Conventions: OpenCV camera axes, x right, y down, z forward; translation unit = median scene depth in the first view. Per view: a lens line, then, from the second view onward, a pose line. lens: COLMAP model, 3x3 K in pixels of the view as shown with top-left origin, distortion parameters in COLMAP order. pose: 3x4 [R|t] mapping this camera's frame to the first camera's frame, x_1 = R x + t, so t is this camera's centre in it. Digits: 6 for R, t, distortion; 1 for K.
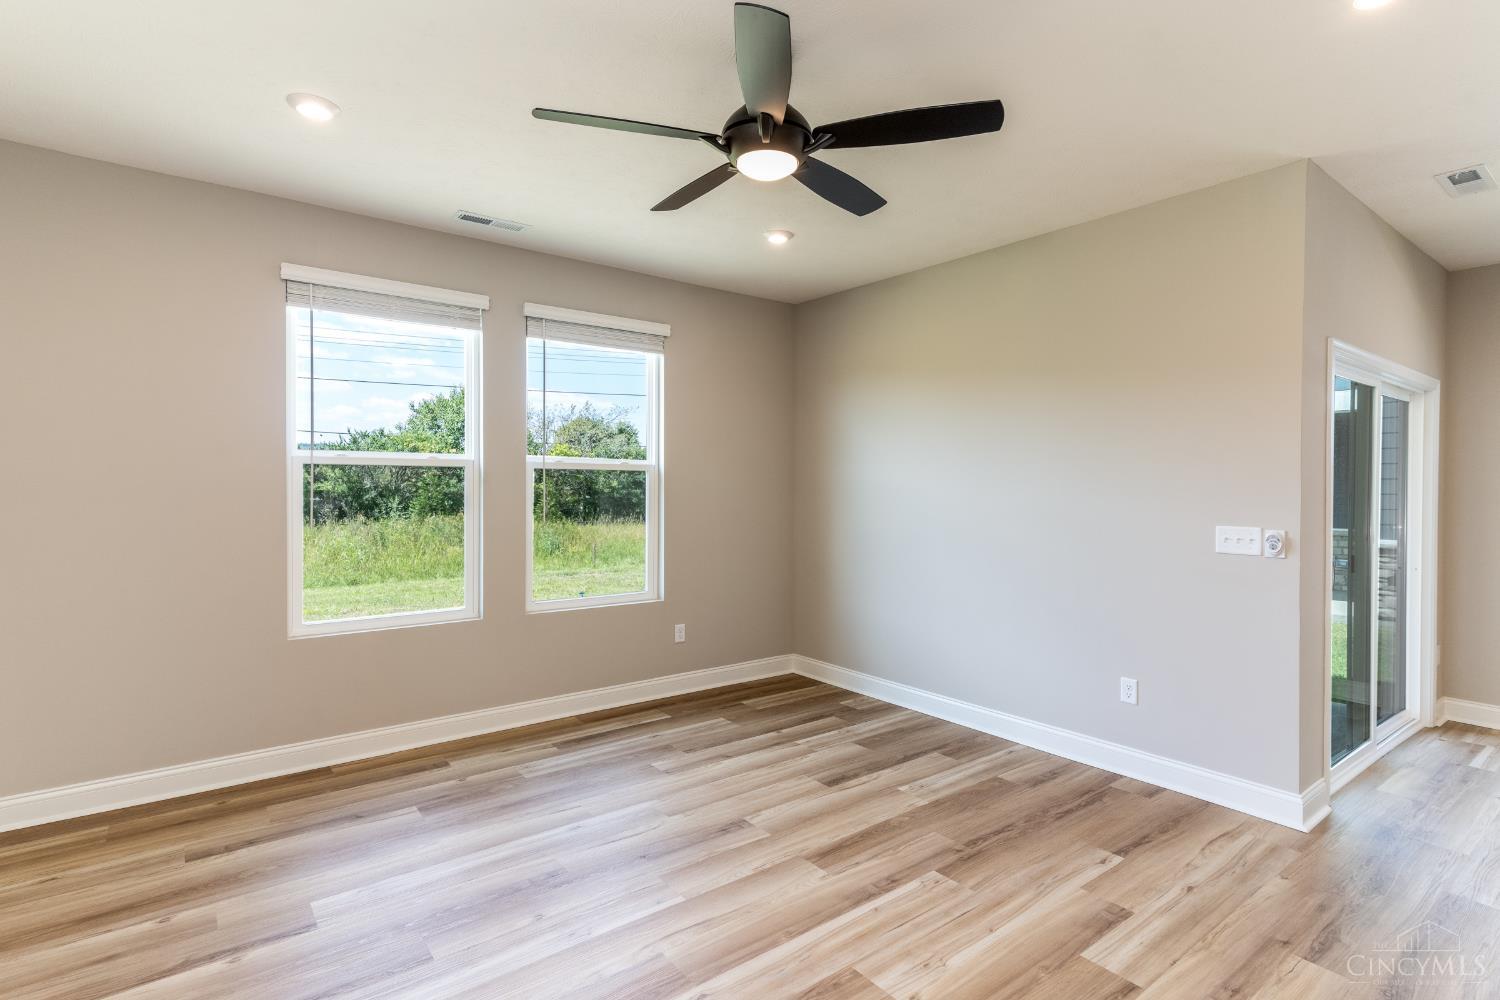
lens RADIAL K [[710.1, 0, 755.4], [0, 710.1, 490.8], [0, 0, 1]] dist [0.010497, 0.001954]
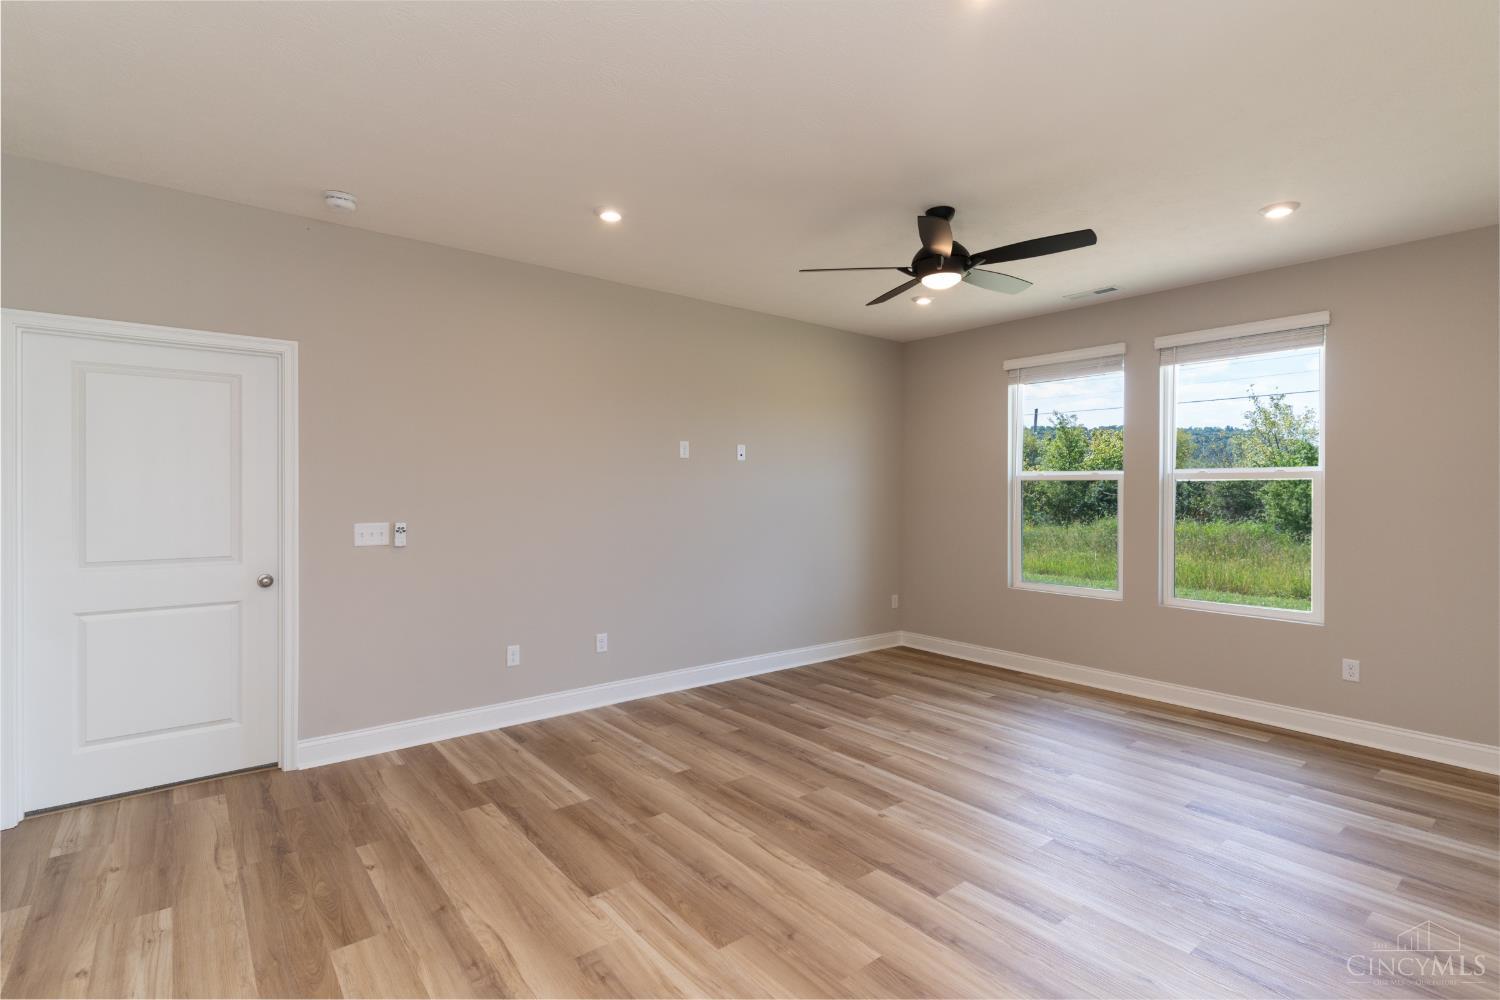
lens RADIAL K [[710.1, 0, 754.1], [0, 710.1, 497.8], [0, 0, 1]] dist [0.010497, 0.001954]
pose [[0.030727, 0.003650, -0.999521, 0.944625], [-0.013480, 0.999904, 0.003237, 0.003837], [0.999437, 0.013374, 0.030773, 0.348367]]
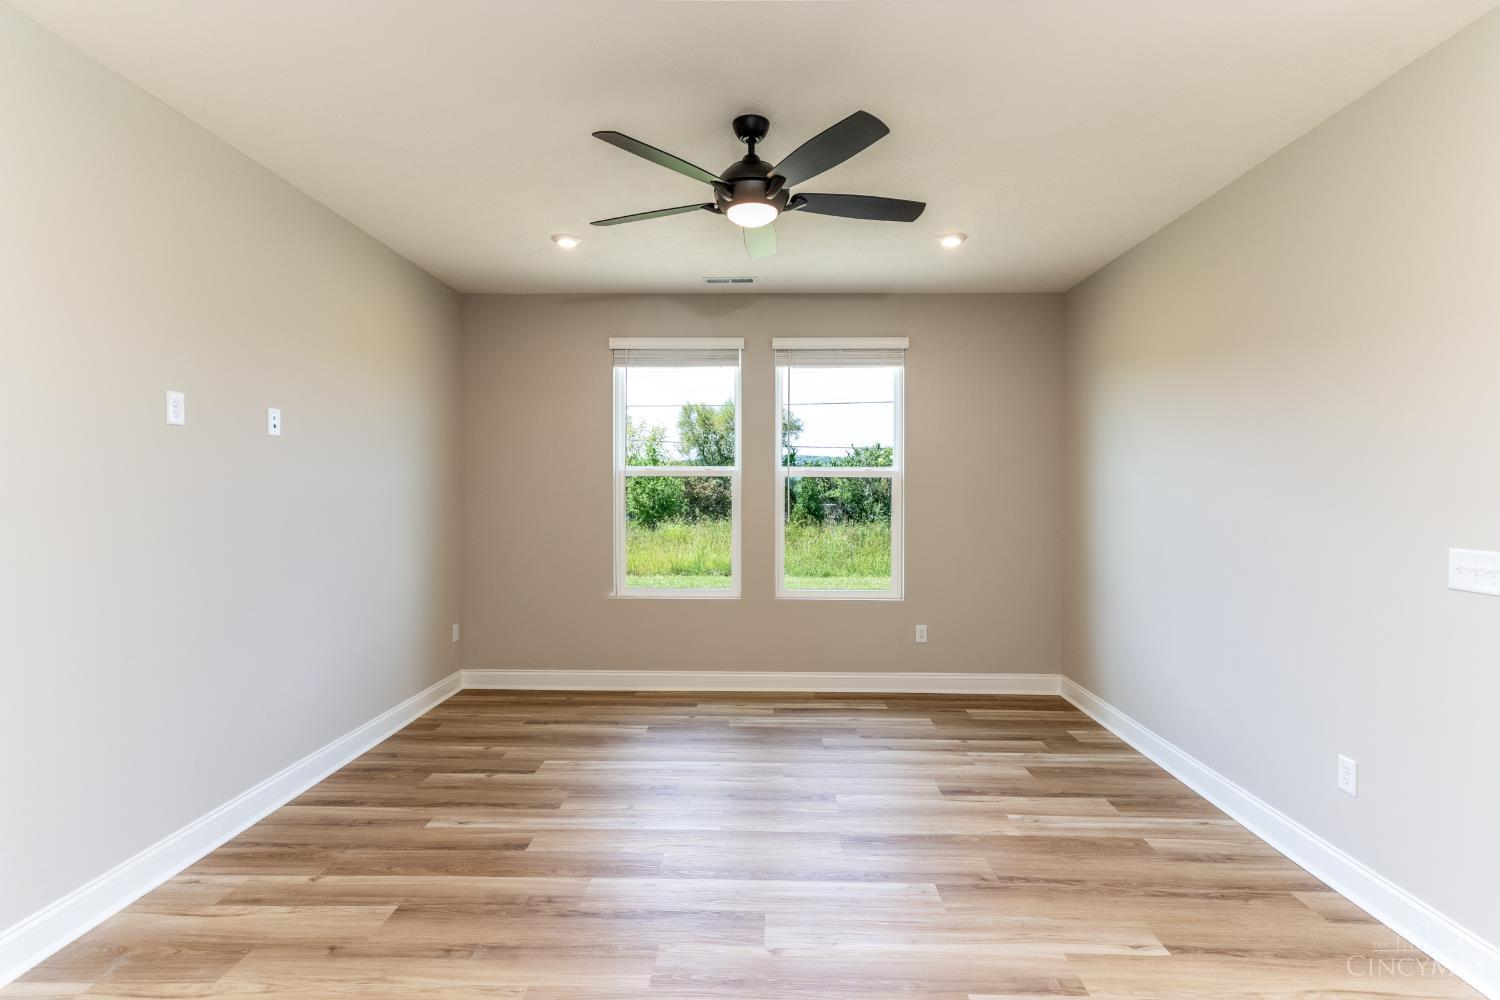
lens RADIAL K [[710.1, 0, 762.4], [0, 710.1, 495.7], [0, 0, 1]] dist [0.010497, 0.001954]
pose [[0.779832, 0.002247, -0.625985, 0.472423], [-0.004637, 0.999987, -0.002187, 0.003889], [0.625972, 0.004608, 0.779832, 0.063045]]
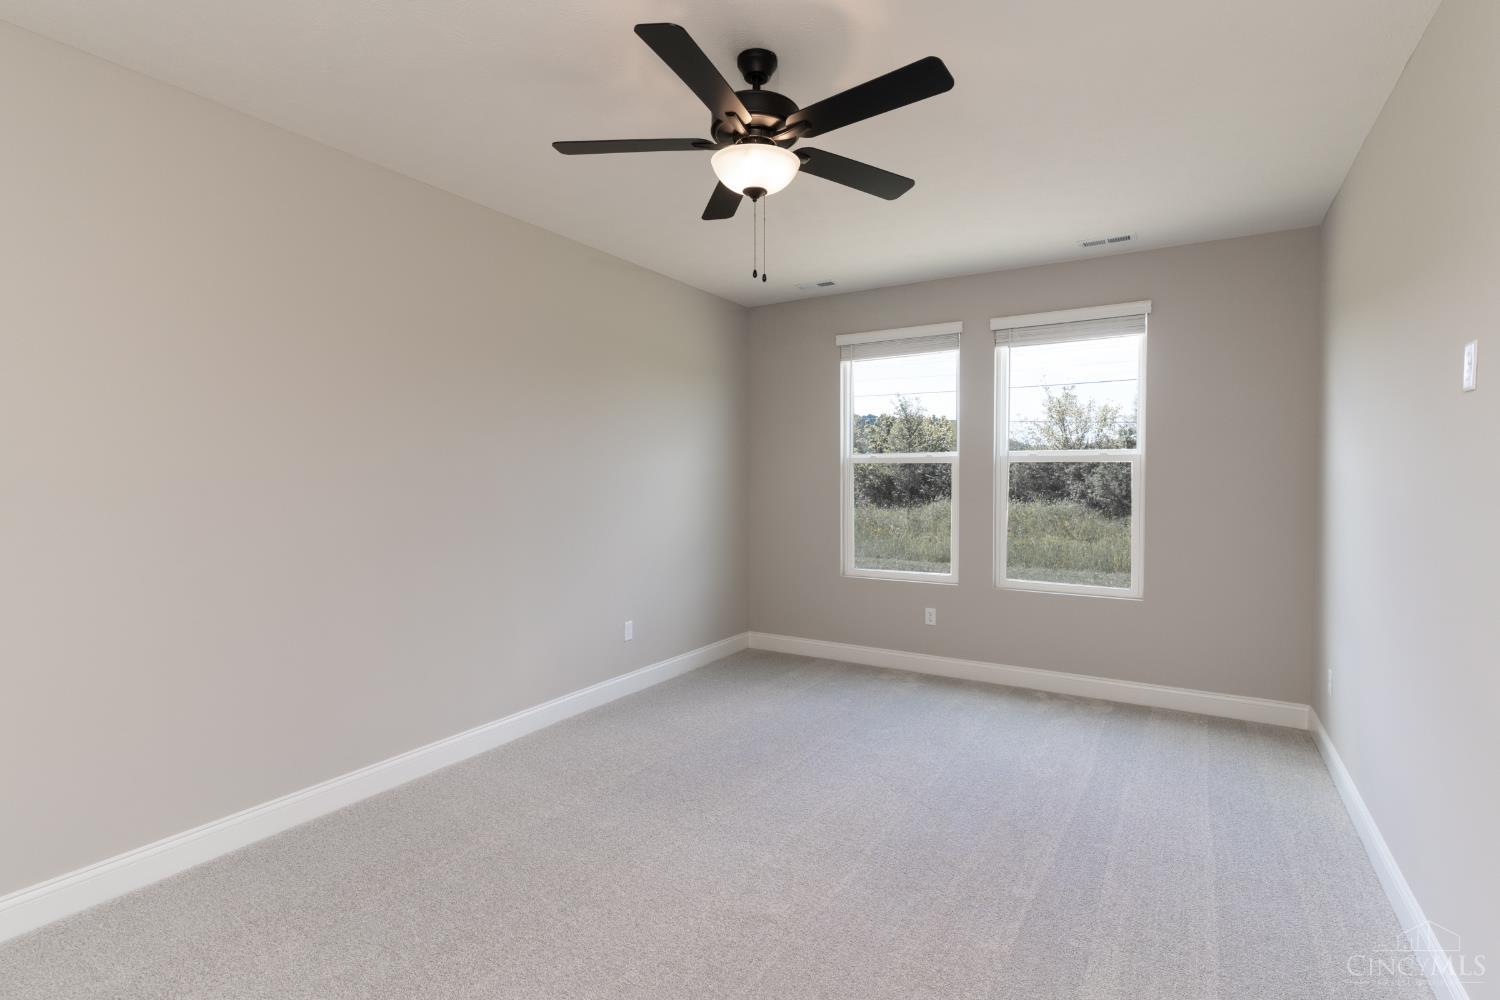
lens RADIAL K [[710.1, 0, 759.1], [0, 710.1, 500.1], [0, 0, 1]] dist [0.010497, 0.001954]
pose [[0.367386, 0.025282, -0.929725, 0.709341], [-0.004896, 0.999669, 0.025249, 0.003592], [0.930056, -0.004724, 0.367388, 0.248707]]
